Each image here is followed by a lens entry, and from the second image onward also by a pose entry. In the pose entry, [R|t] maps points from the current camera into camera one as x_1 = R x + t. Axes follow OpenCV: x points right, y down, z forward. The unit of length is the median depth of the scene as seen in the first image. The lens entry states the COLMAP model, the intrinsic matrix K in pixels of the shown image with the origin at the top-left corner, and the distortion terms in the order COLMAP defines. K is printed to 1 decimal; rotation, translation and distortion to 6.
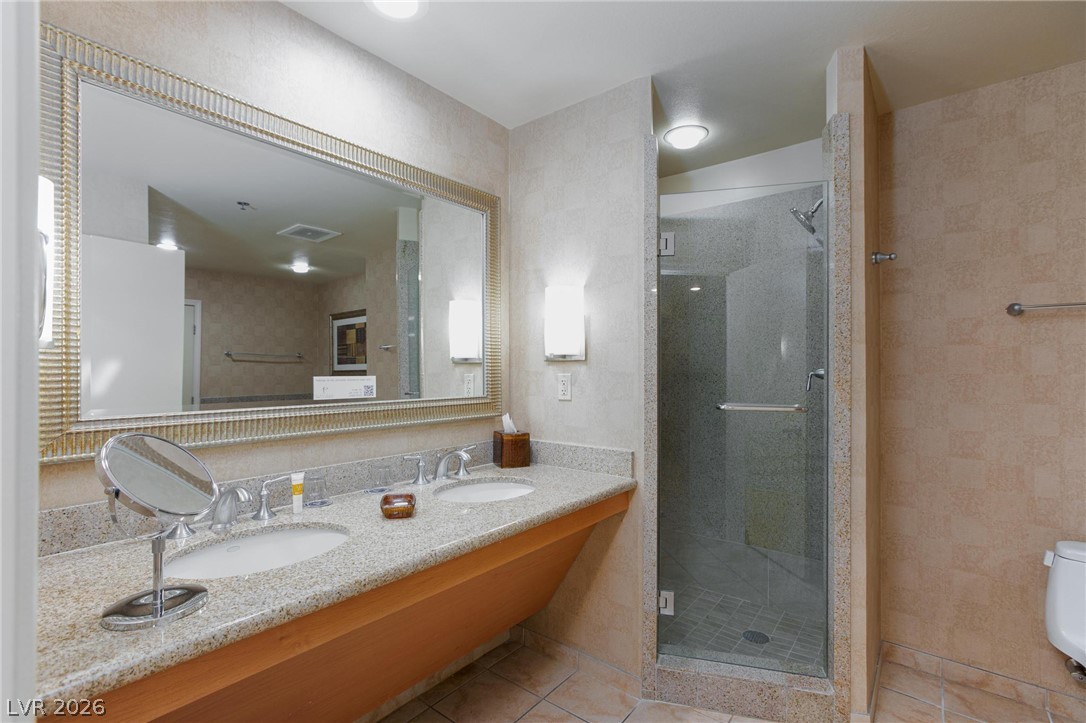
lens RADIAL K [[510.2, 0, 565.5], [0, 510.2, 367.8], [0, 0, 1]] dist [0.002436, 0.005951]
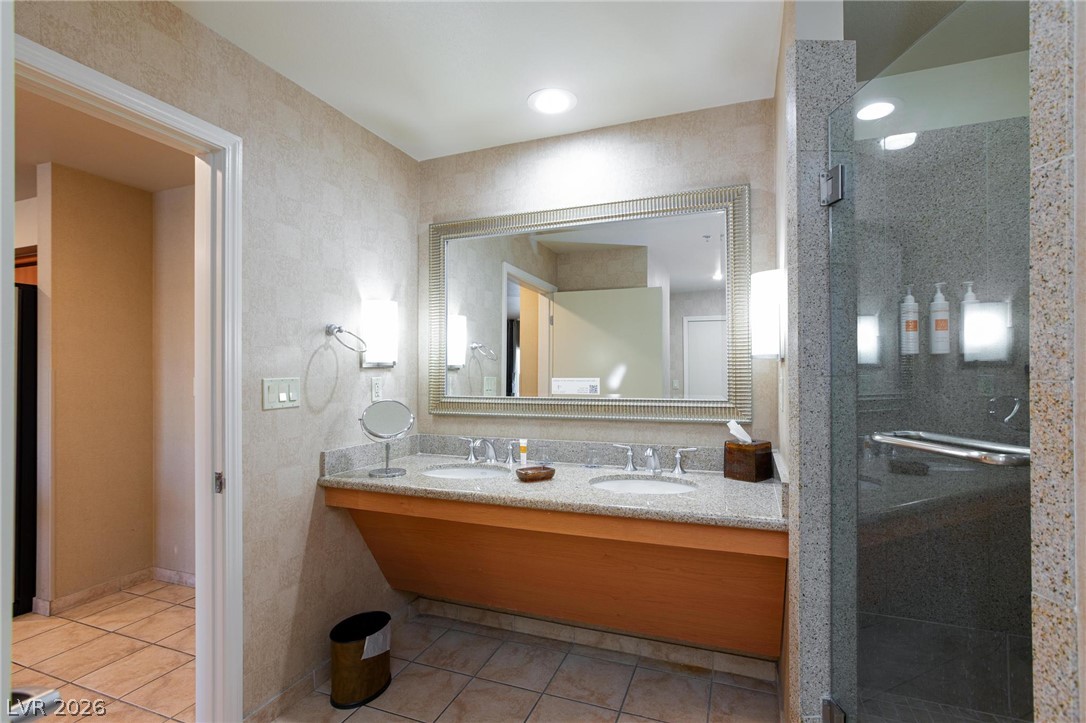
lens RADIAL K [[510.2, 0, 554.9], [0, 510.2, 369.9], [0, 0, 1]] dist [0.002436, 0.005951]
pose [[0.294530, -0.006503, -0.955620, 0.697822], [0.007003, 0.999965, -0.004646, 0.000962], [0.955617, -0.005324, 0.294565, 0.438670]]
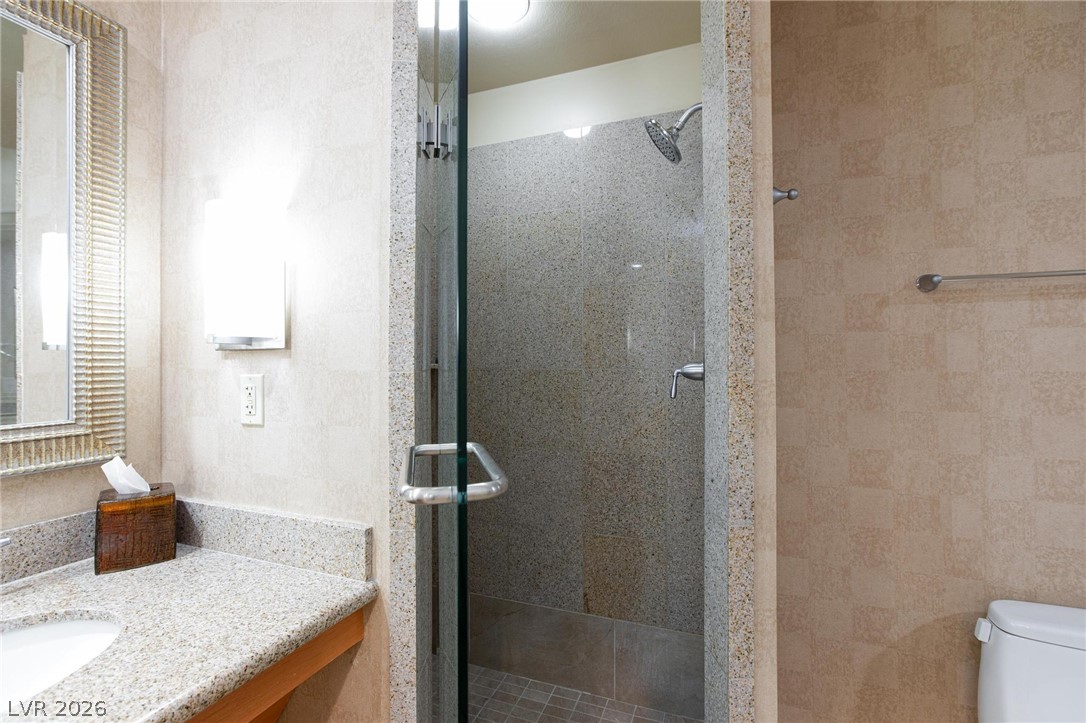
lens RADIAL K [[510.2, 0, 550.6], [0, 510.2, 360.9], [0, 0, 1]] dist [0.002436, 0.005951]
pose [[0.964507, 0.000423, 0.264058, 0.160983], [0.001205, 0.999981, -0.006004, 0.001305], [-0.264055, 0.006109, 0.964488, 0.435741]]
